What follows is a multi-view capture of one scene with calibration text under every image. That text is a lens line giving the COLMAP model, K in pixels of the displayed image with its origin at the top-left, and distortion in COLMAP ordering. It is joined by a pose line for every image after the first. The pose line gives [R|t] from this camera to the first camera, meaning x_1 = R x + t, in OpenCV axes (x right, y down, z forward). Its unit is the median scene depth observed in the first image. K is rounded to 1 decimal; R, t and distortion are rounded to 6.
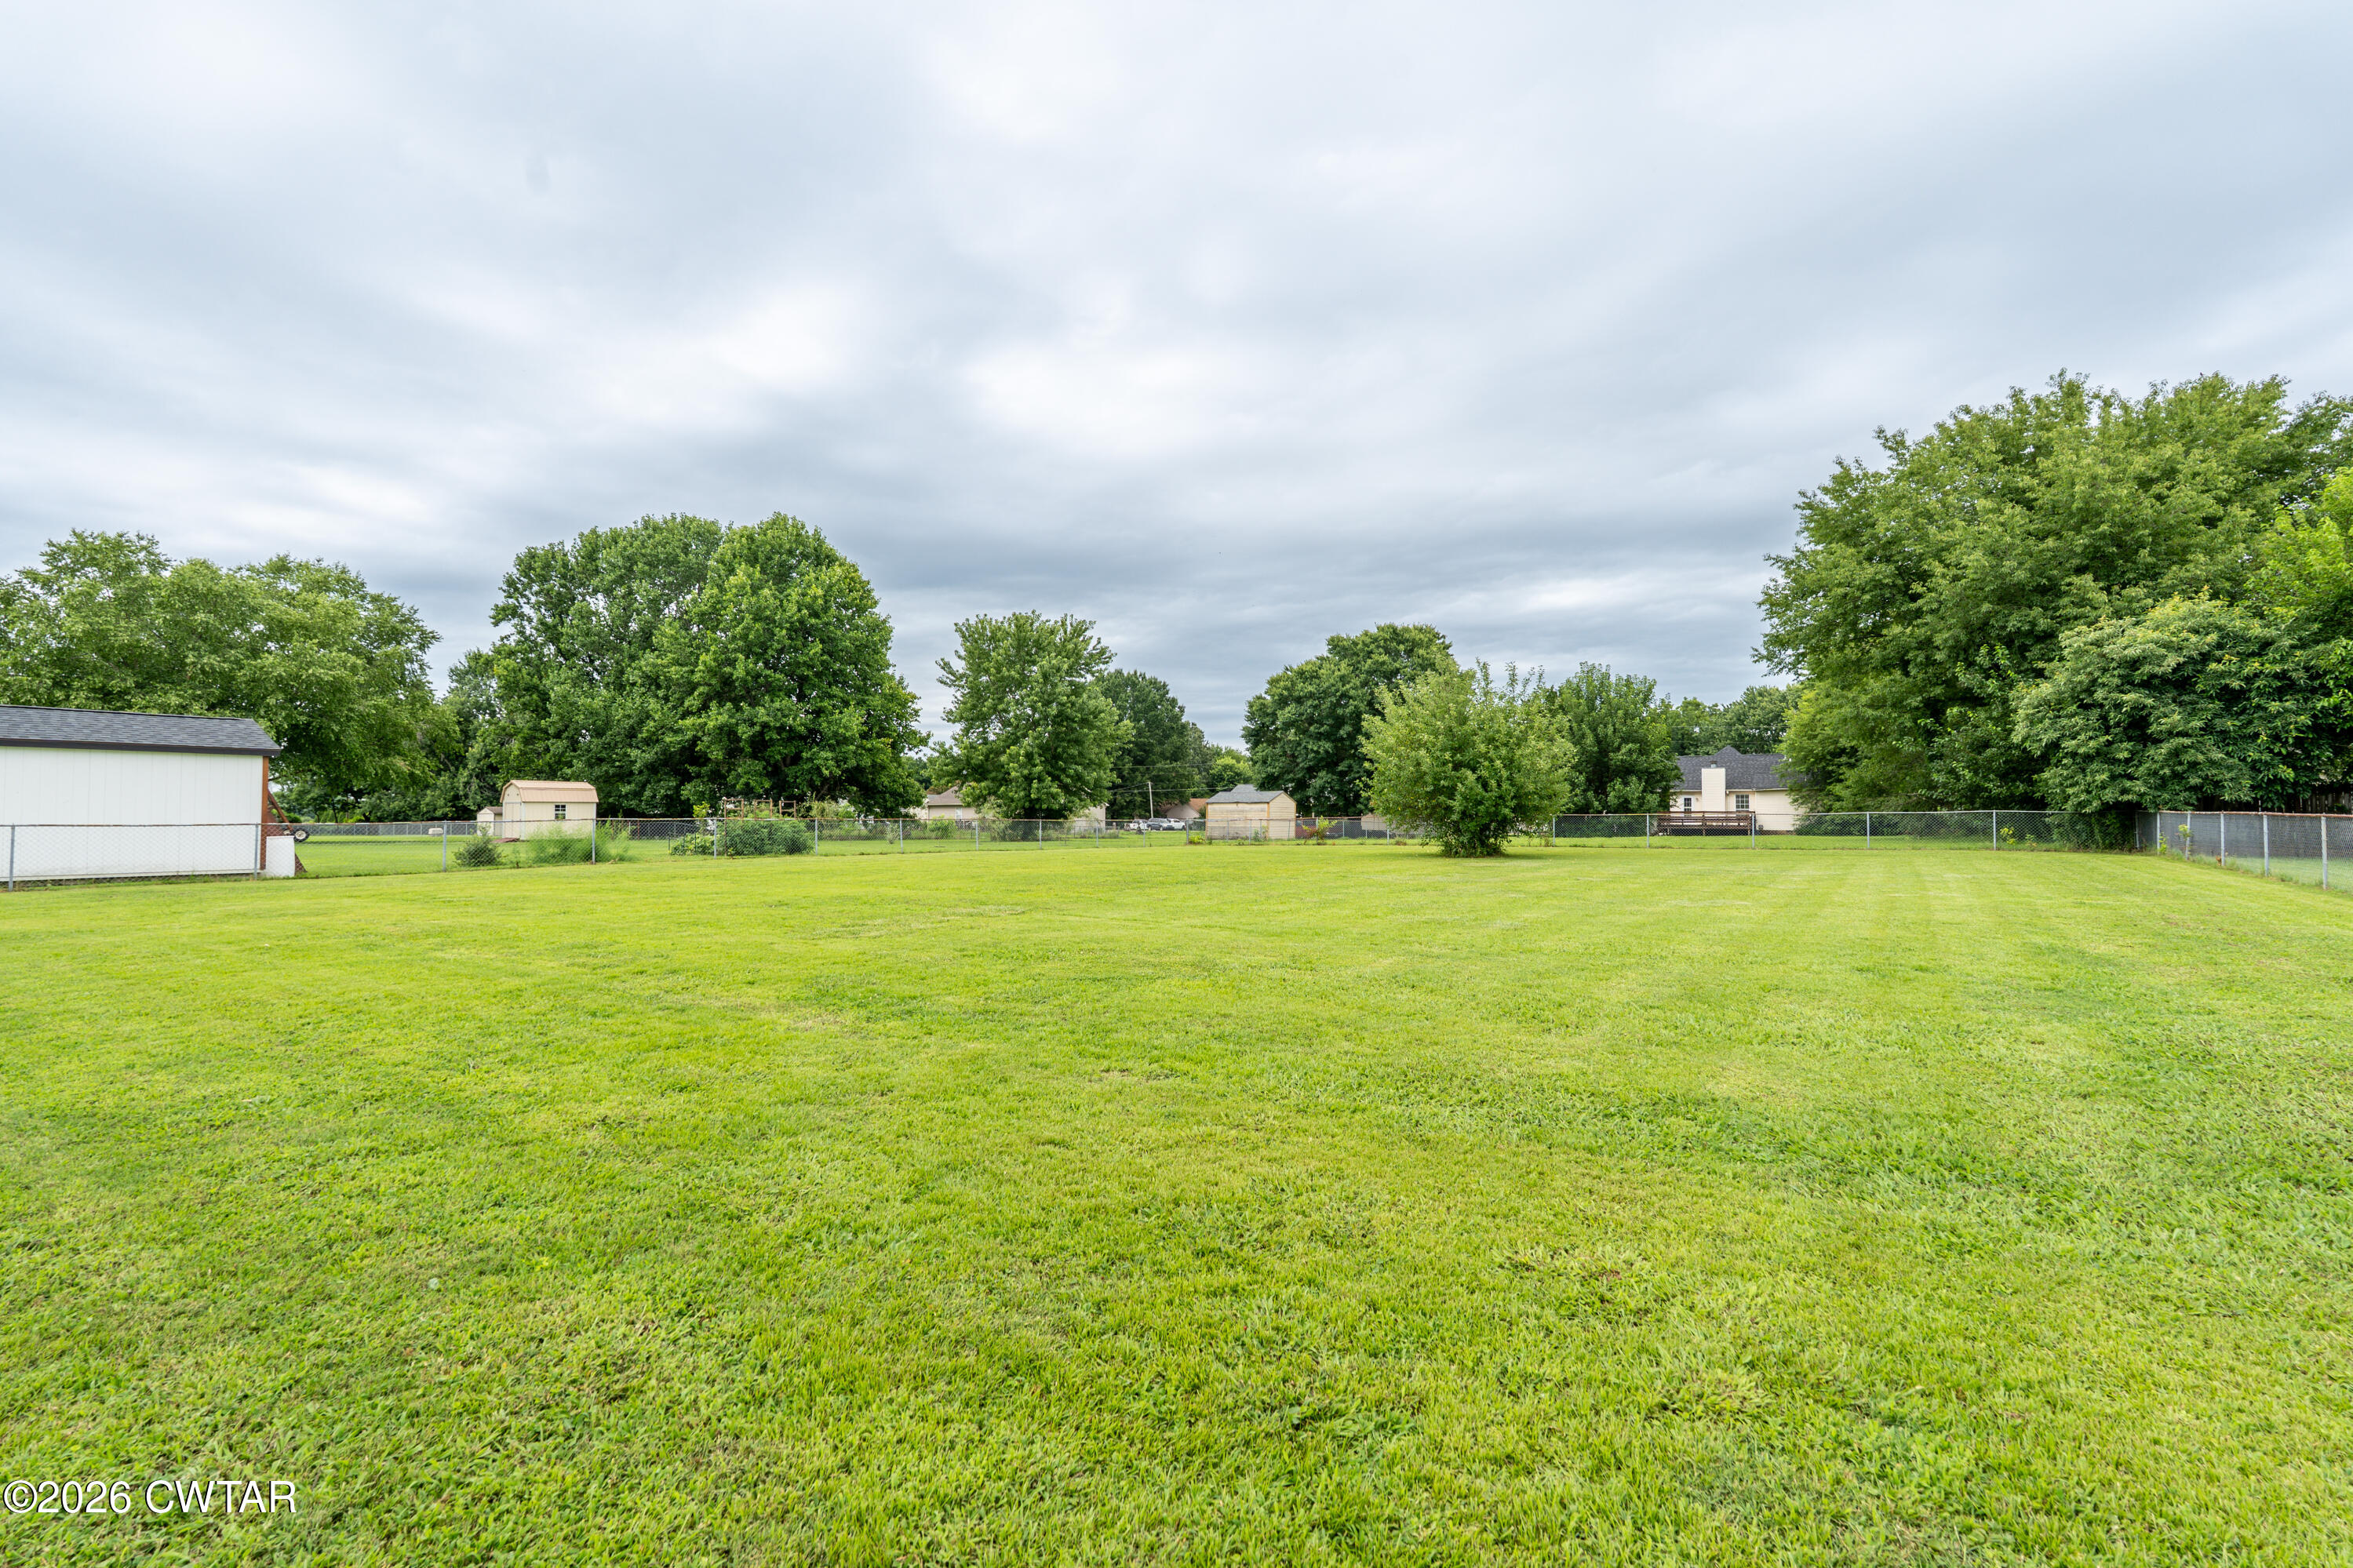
lens RADIAL K [[1034.5, 0, 1176.5], [0, 1034.5, 784.0], [0, 0, 1]] dist [-0.003168, 0.000280]
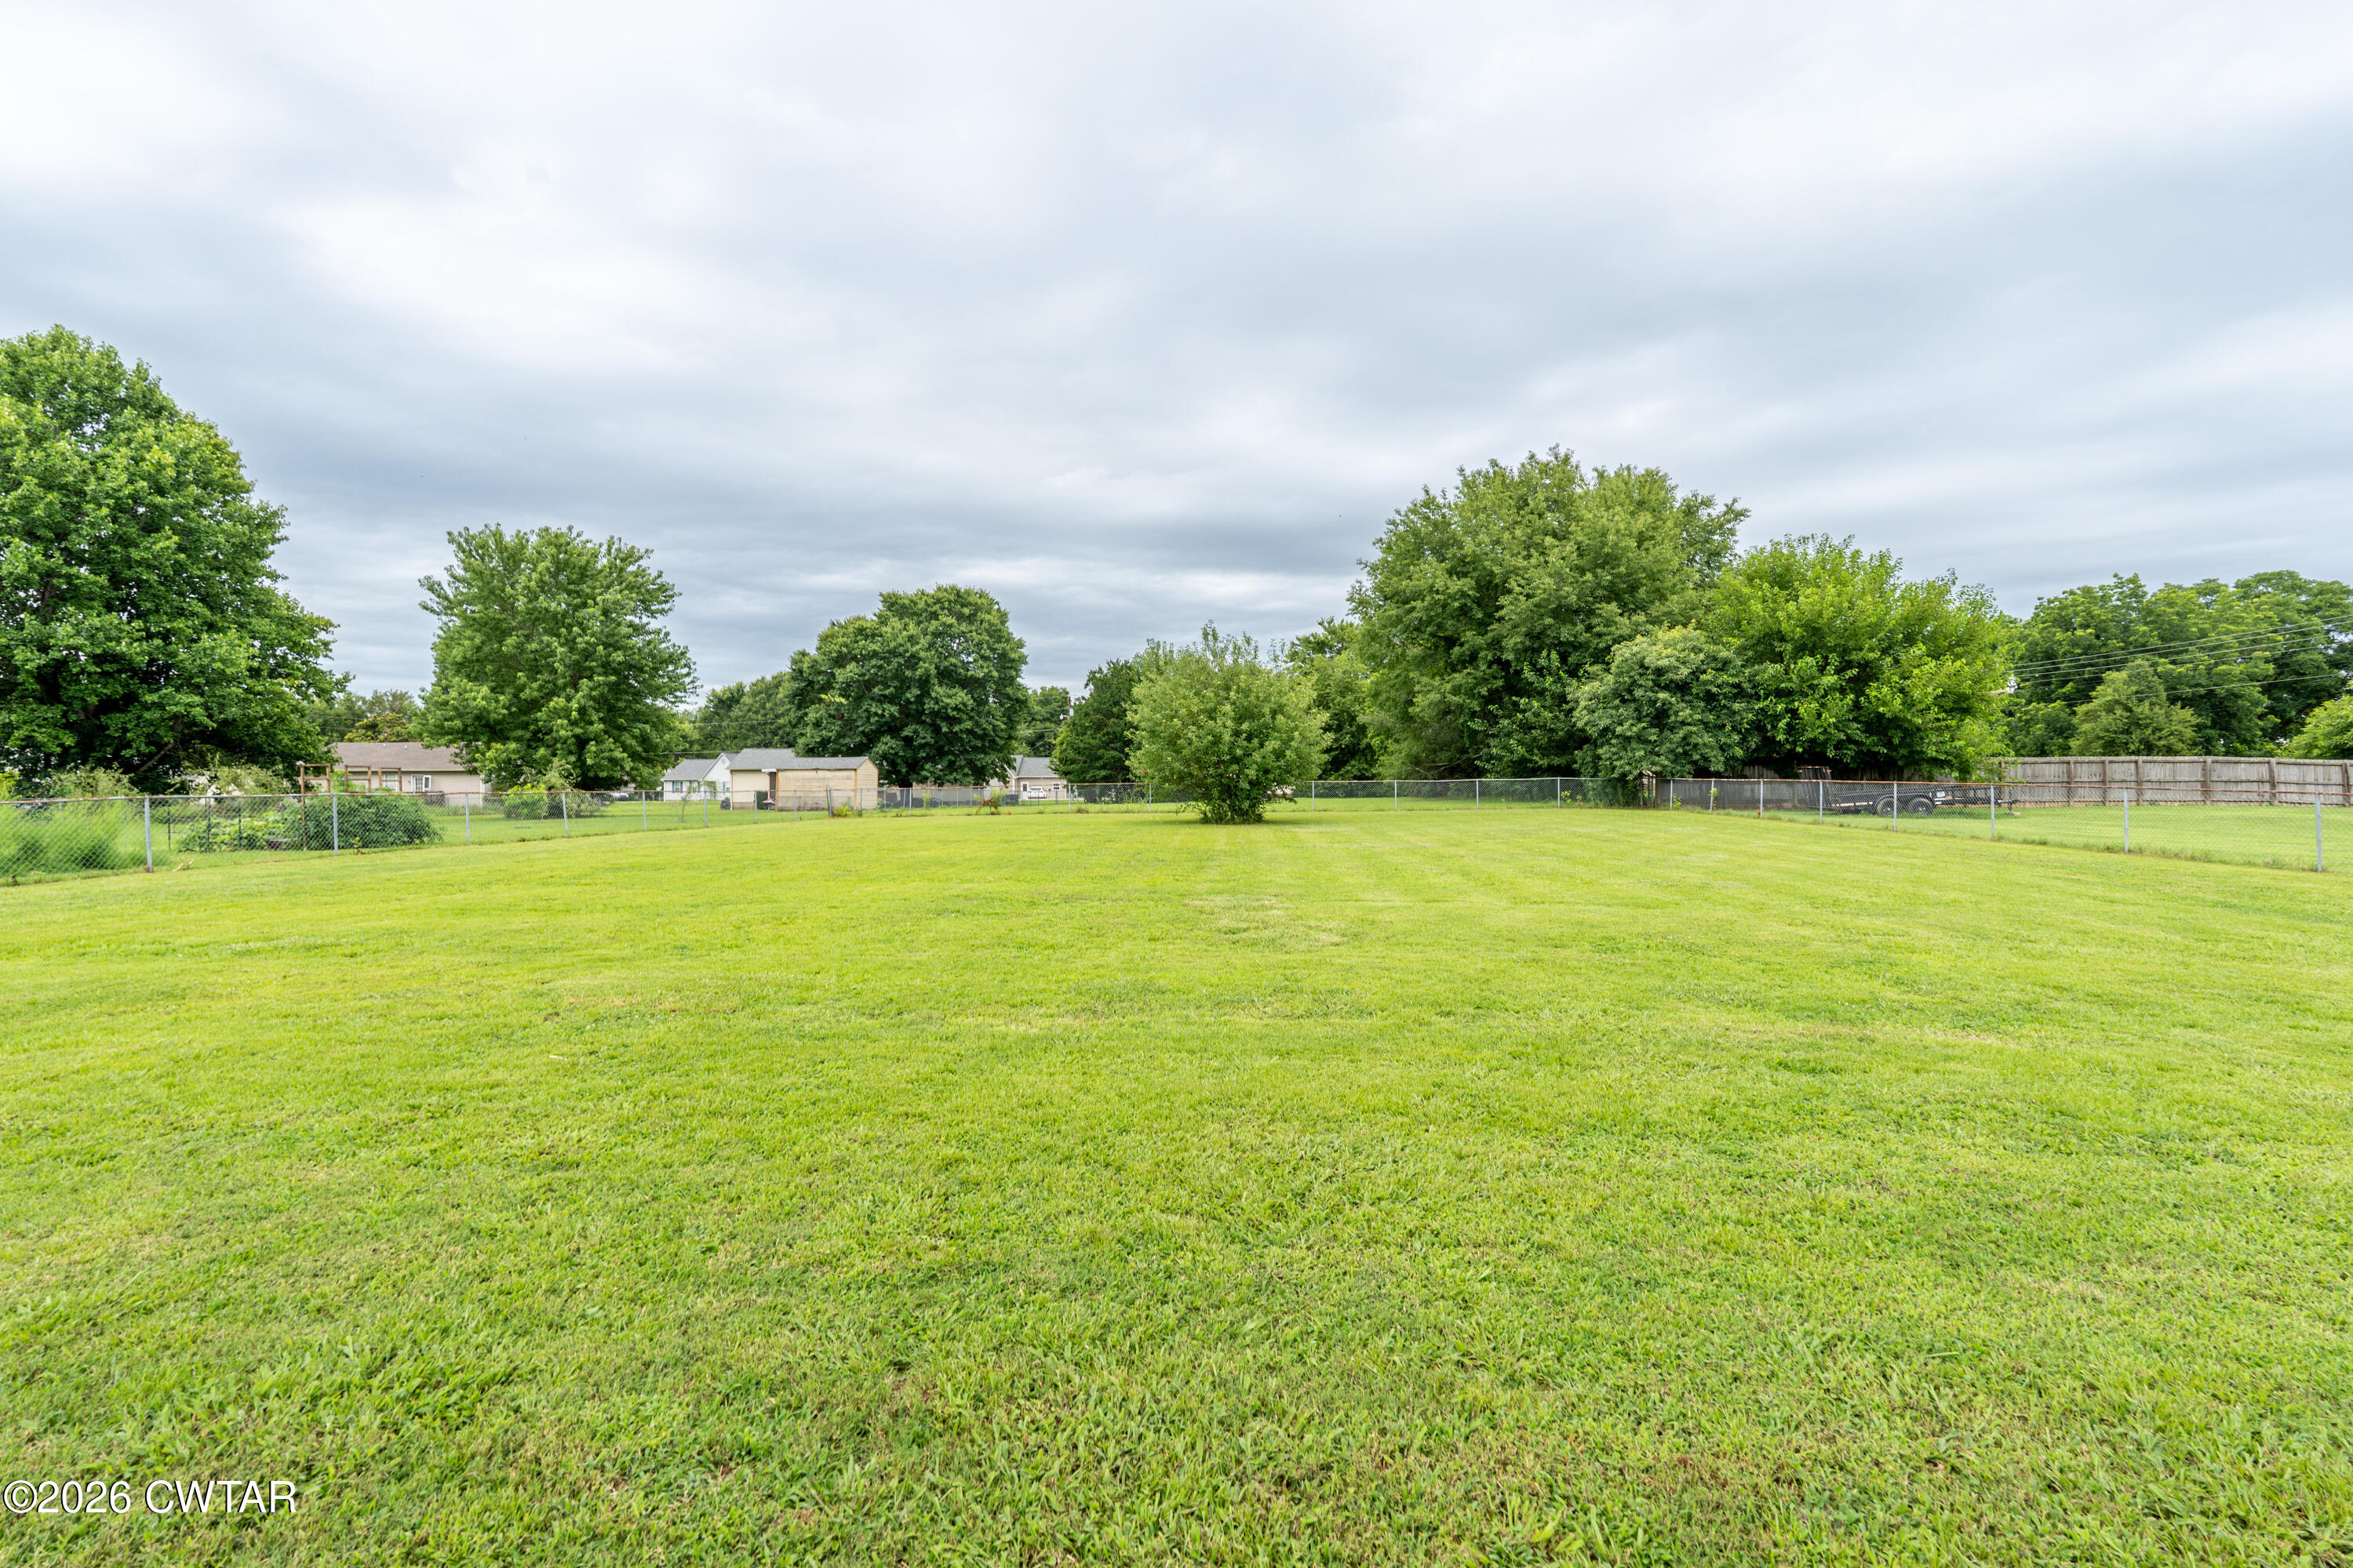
lens RADIAL K [[1034.5, 0, 1176.5], [0, 1034.5, 784.0], [0, 0, 1]] dist [-0.003168, 0.000280]
pose [[0.848566, -0.005483, 0.529061, -0.253431], [-0.011906, 0.999495, 0.029455, 0.000377], [-0.528955, -0.031293, 0.848073, 0.119719]]
